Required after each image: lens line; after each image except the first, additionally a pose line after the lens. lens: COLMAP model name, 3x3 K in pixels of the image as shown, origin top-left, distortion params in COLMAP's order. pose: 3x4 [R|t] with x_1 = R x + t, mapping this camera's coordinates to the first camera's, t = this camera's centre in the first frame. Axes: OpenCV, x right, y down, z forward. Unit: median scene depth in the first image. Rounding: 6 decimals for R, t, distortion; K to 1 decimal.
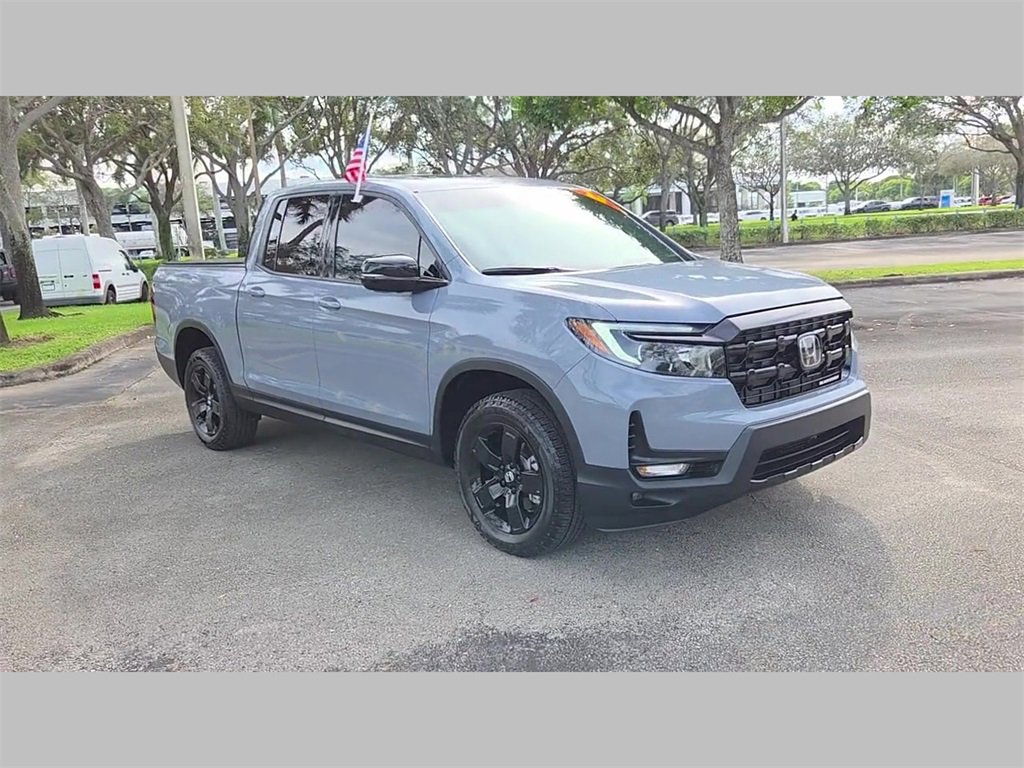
lens RADIAL K [[875.8, 0, 510.8], [0, 875.8, 388.4], [0, 0, 1]] dist [0.000959, 0.009904]
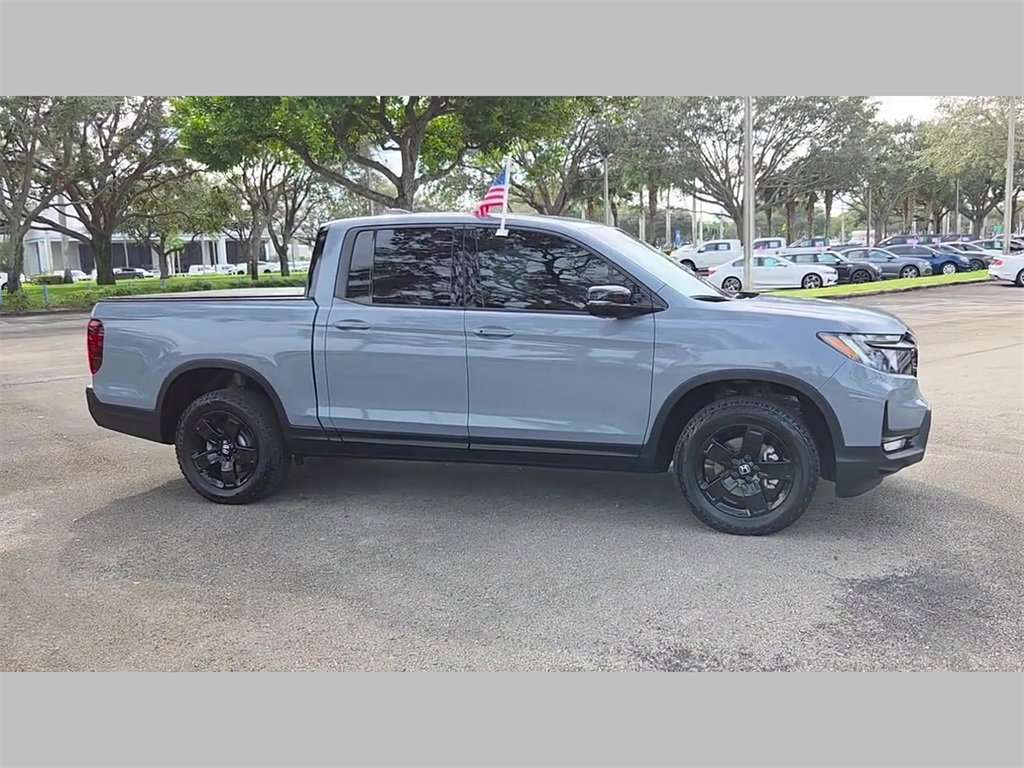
lens RADIAL K [[875.8, 0, 517.7], [0, 875.8, 386.2], [0, 0, 1]] dist [0.000959, 0.009904]
pose [[0.860319, -0.046264, 0.507653, -0.698132], [0.076272, 0.996345, -0.038458, 0.008733], [-0.504018, 0.071806, 0.860703, 0.101442]]
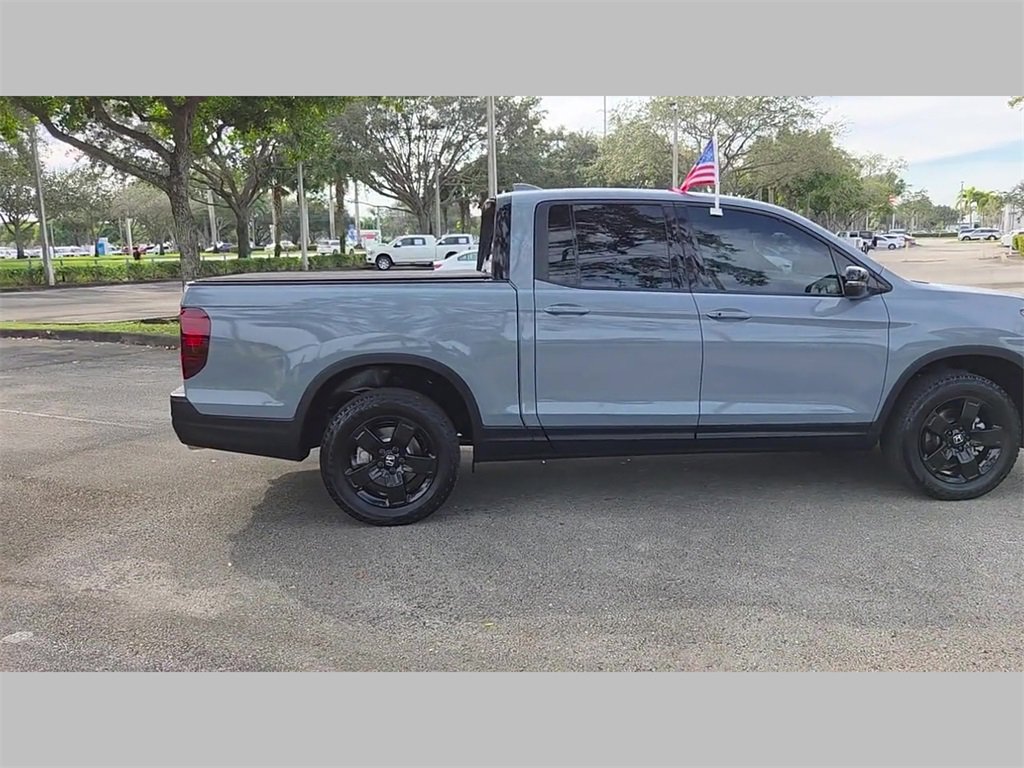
lens RADIAL K [[875.8, 0, 516.5], [0, 875.8, 387.8], [0, 0, 1]] dist [0.000959, 0.009904]
pose [[0.597249, -0.083037, 0.797746, -1.131699], [0.126217, 0.991964, 0.008759, -0.052930], [-0.792063, 0.095458, 0.602930, 0.592191]]
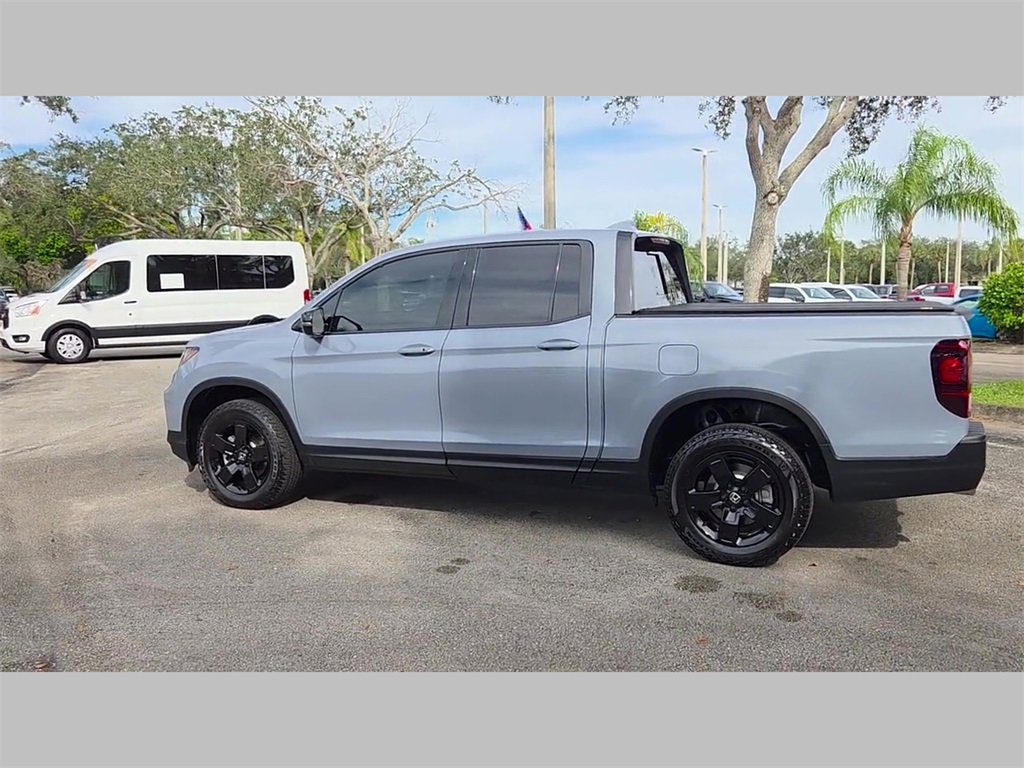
lens RADIAL K [[875.8, 0, 509.6], [0, 875.8, 382.4], [0, 0, 1]] dist [0.000959, 0.009904]
pose [[-0.907709, 0.106779, -0.405786, 0.432407], [-0.015908, 0.957626, 0.287576, -0.428921], [0.419298, 0.267490, -0.867547, 2.237386]]
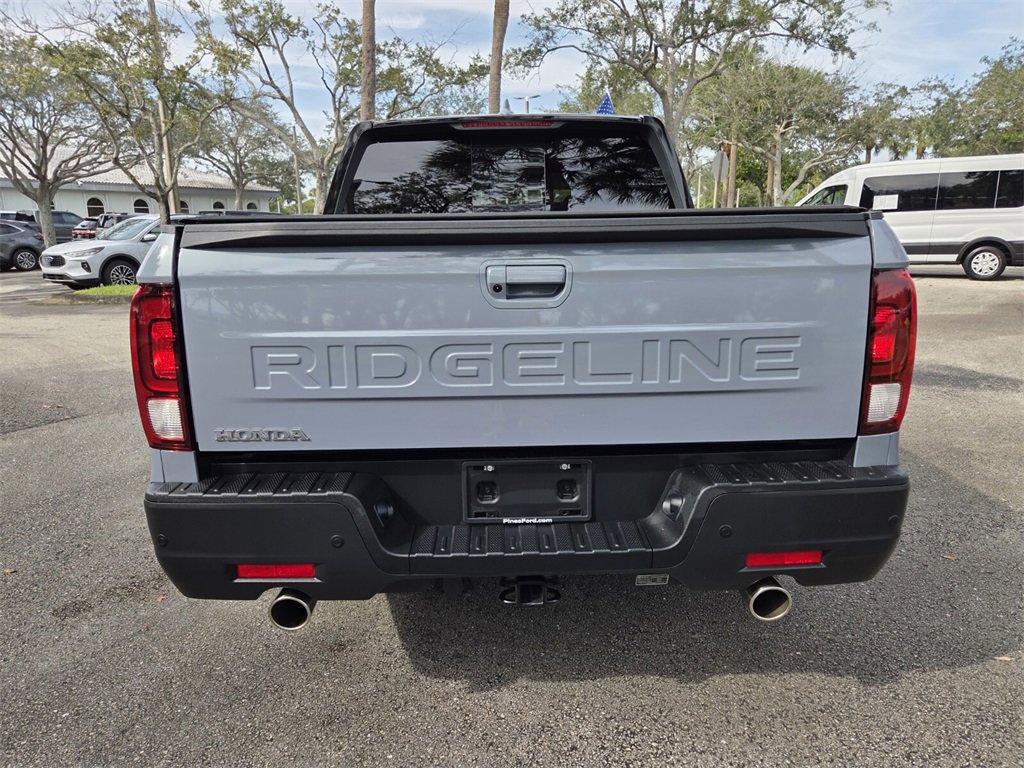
lens RADIAL K [[686.9, 0, 508.0], [0, 686.9, 388.5], [0, 0, 1]] dist [0.057177, -0.037019]
pose [[-0.748856, -0.088266, 0.656829, -0.666356], [0.170647, 0.931992, 0.319798, -0.258878], [-0.640386, 0.351568, -0.682865, 1.795579]]
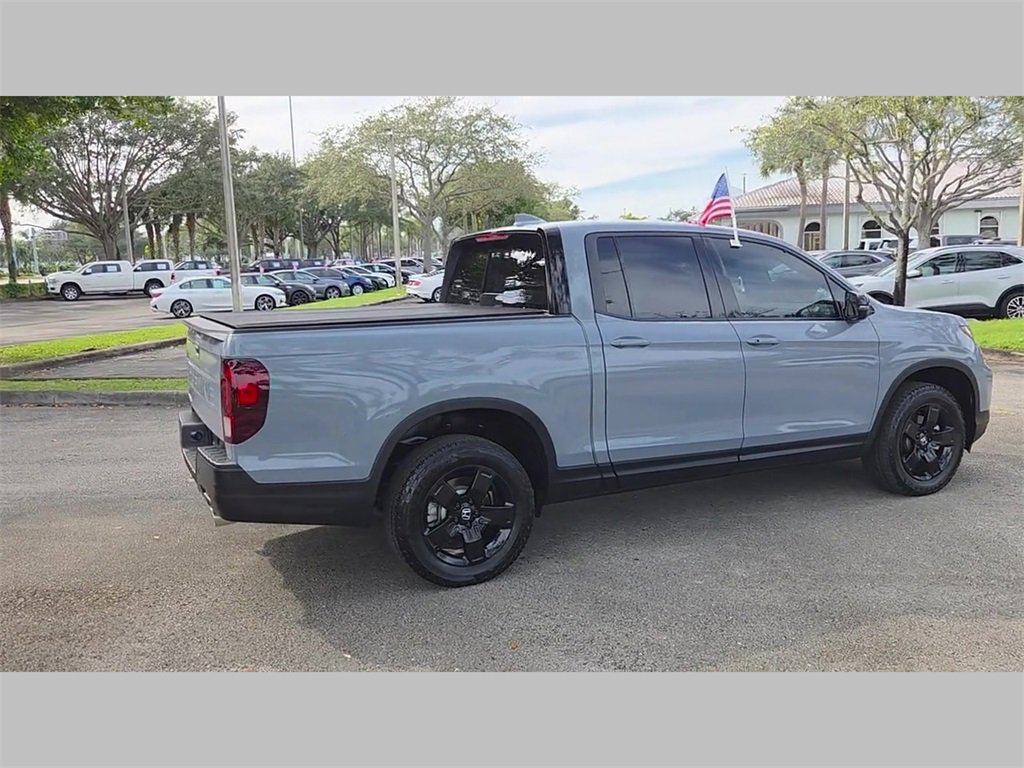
lens RADIAL K [[875.8, 0, 515.7], [0, 875.8, 384.2], [0, 0, 1]] dist [0.000959, 0.009904]
pose [[0.285008, -0.085811, 0.954676, -1.273375], [0.182690, 0.982590, 0.033780, -0.133340], [-0.940954, 0.164782, 0.295722, 0.963776]]
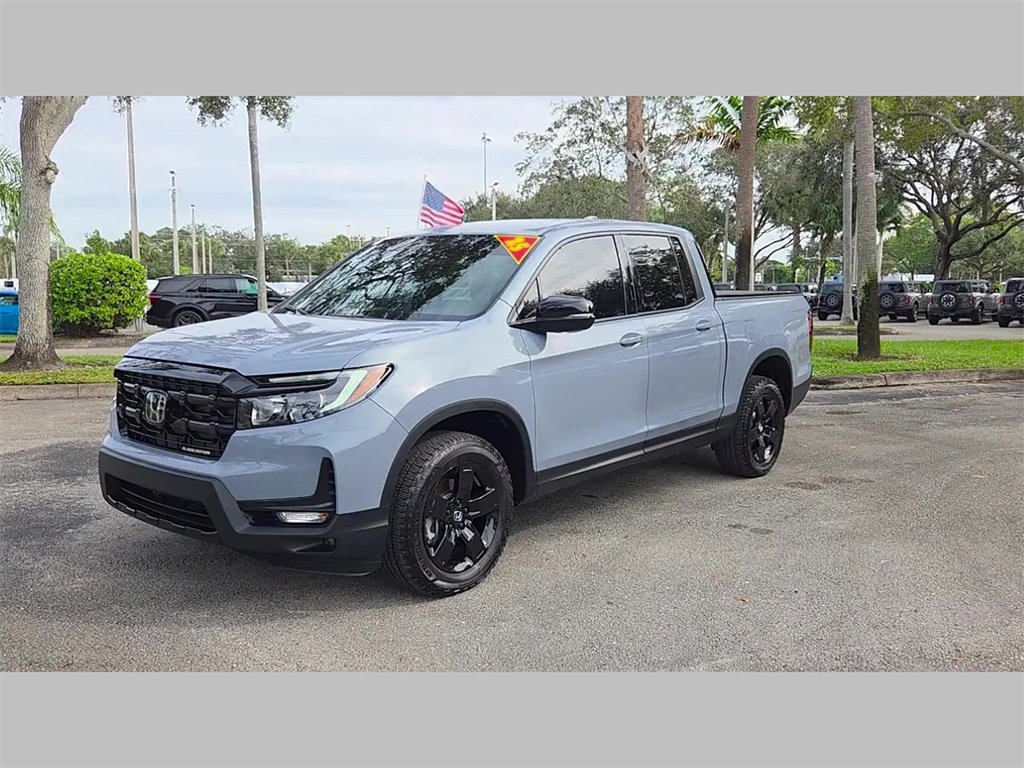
lens RADIAL K [[875.8, 0, 507.3], [0, 875.8, 378.8], [0, 0, 1]] dist [0.000959, 0.009904]
pose [[0.129420, 0.163049, -0.978093, 1.077431], [-0.184683, 0.973093, 0.137778, -0.226009], [0.974239, 0.162806, 0.156050, 0.959706]]
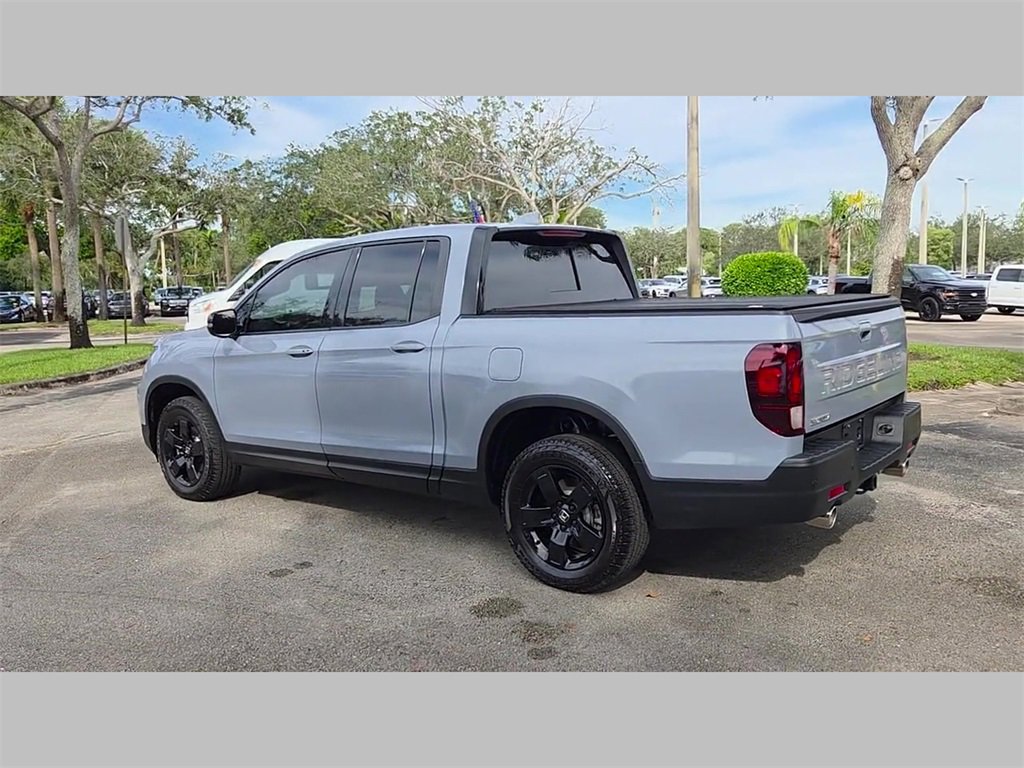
lens RADIAL K [[875.8, 0, 514.4], [0, 875.8, 379.9], [0, 0, 1]] dist [0.000959, 0.009904]
pose [[-0.983000, 0.100245, -0.153823, 0.007935], [0.051668, 0.954971, 0.292166, -0.423334], [0.176184, 0.279251, -0.943916, 2.318680]]
